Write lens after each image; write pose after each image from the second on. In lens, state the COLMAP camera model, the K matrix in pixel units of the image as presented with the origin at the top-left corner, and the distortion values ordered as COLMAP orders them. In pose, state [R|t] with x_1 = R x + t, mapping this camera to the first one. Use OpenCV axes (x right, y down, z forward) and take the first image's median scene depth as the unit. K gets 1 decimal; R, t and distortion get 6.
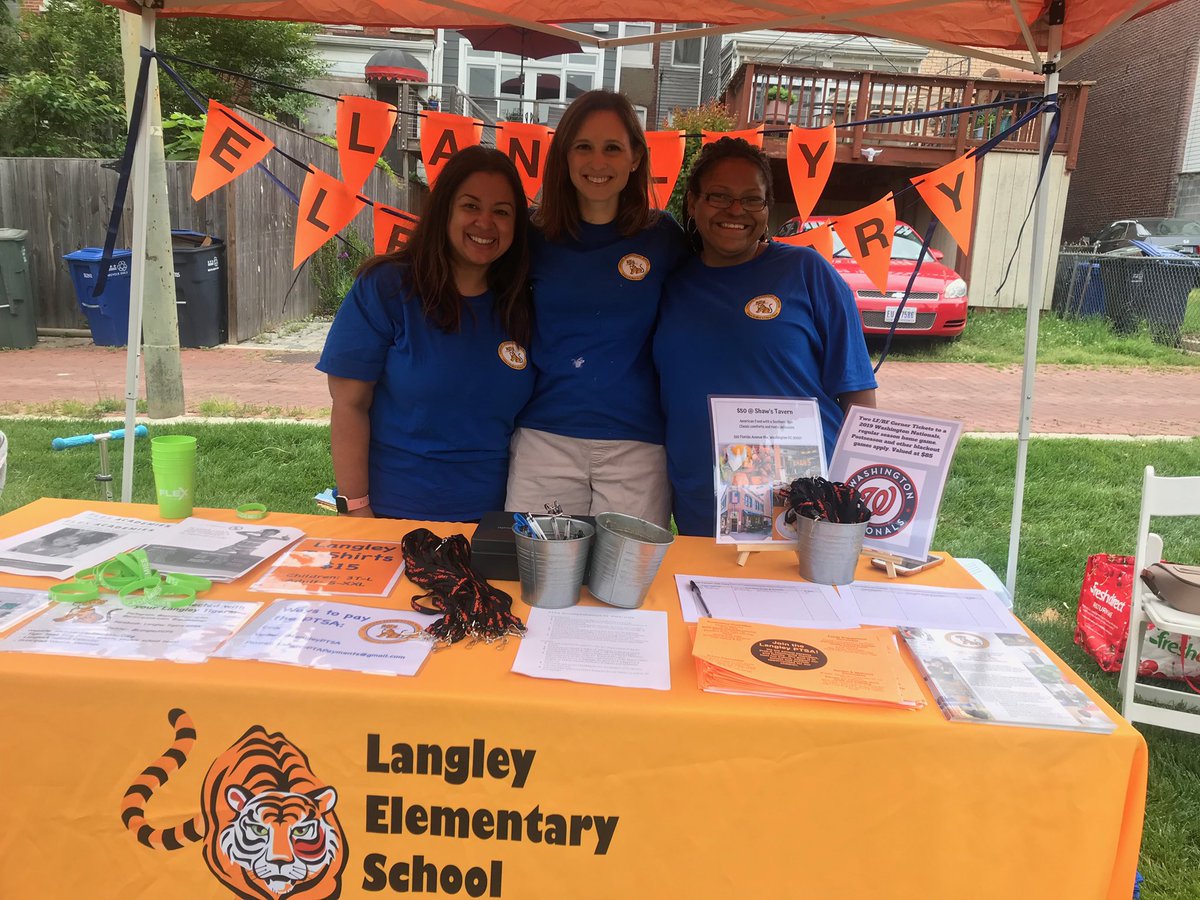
lens RADIAL K [[1003.5, 0, 610.7], [0, 1003.5, 449.9], [0, 0, 1]] dist [0.008615, -0.004057]
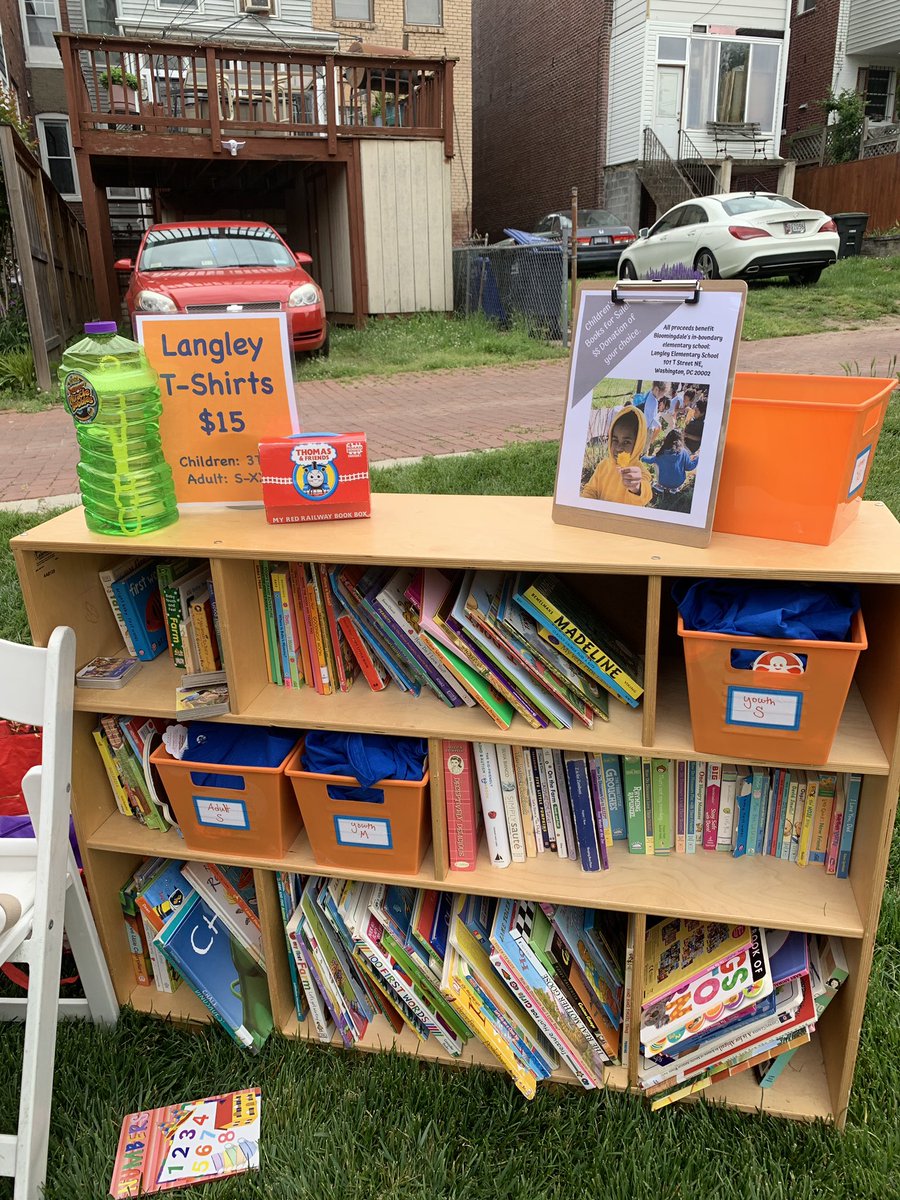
lens RADIAL K [[932.8, 0, 459.4], [0, 932.8, 603.5], [0, 0, 1]] dist [0.022310, -0.024886]
pose [[0.950826, -0.165733, 0.261652, 1.696465], [0.126986, 0.979122, 0.158728, -0.055361], [-0.282496, -0.117697, 0.952021, 1.116831]]
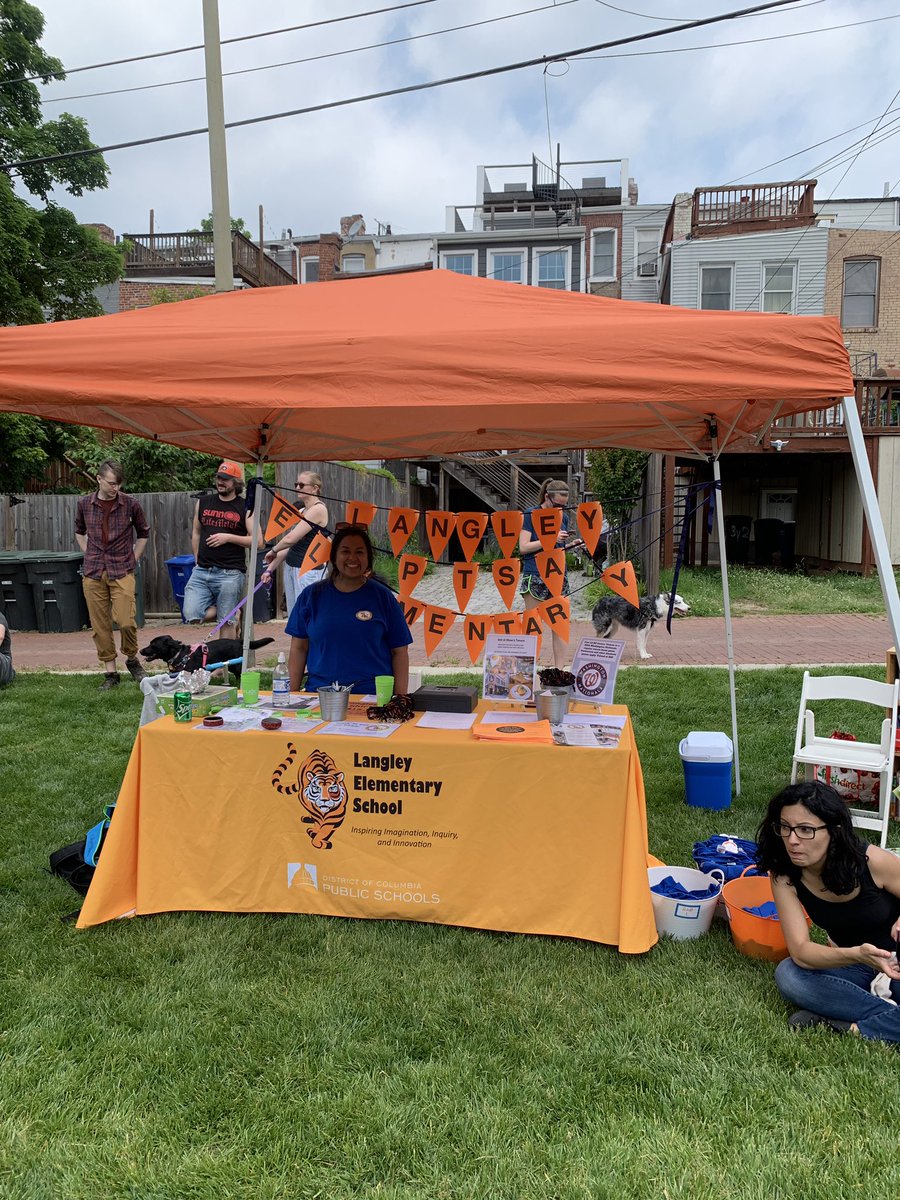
lens RADIAL K [[932.8, 0, 458.1], [0, 932.8, 598.9], [0, 0, 1]] dist [0.022310, -0.024886]
pose [[0.986791, -0.040274, -0.156915, 0.468502], [0.021755, 0.992775, -0.117998, 0.165022], [0.160534, 0.113026, 0.980538, -1.552234]]
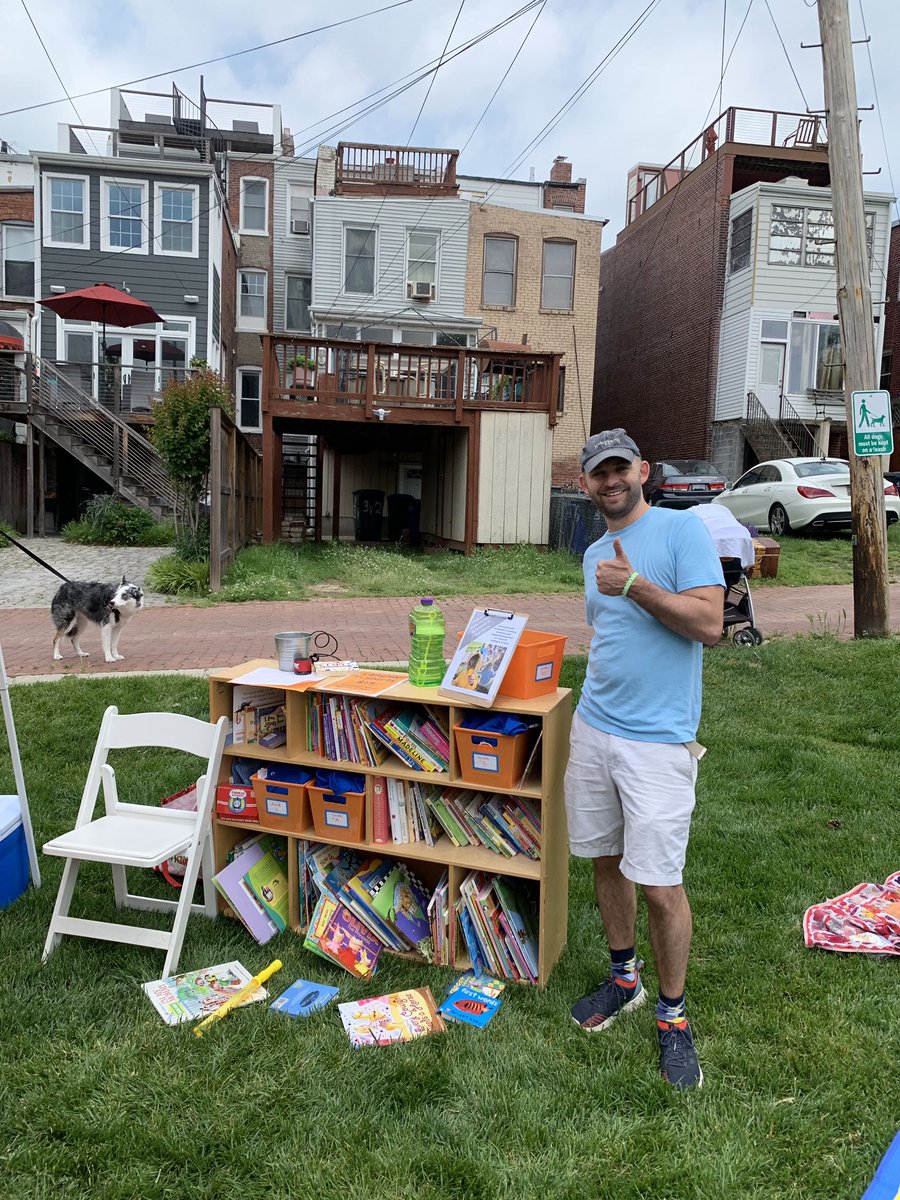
lens RADIAL K [[932.8, 0, 444.5], [0, 932.8, 595.6], [0, 0, 1]] dist [0.022310, -0.024886]
pose [[0.989508, -0.039033, 0.139108, 1.792799], [0.050600, 0.995461, -0.080605, -0.011134], [-0.135331, 0.086798, 0.986991, -0.334396]]
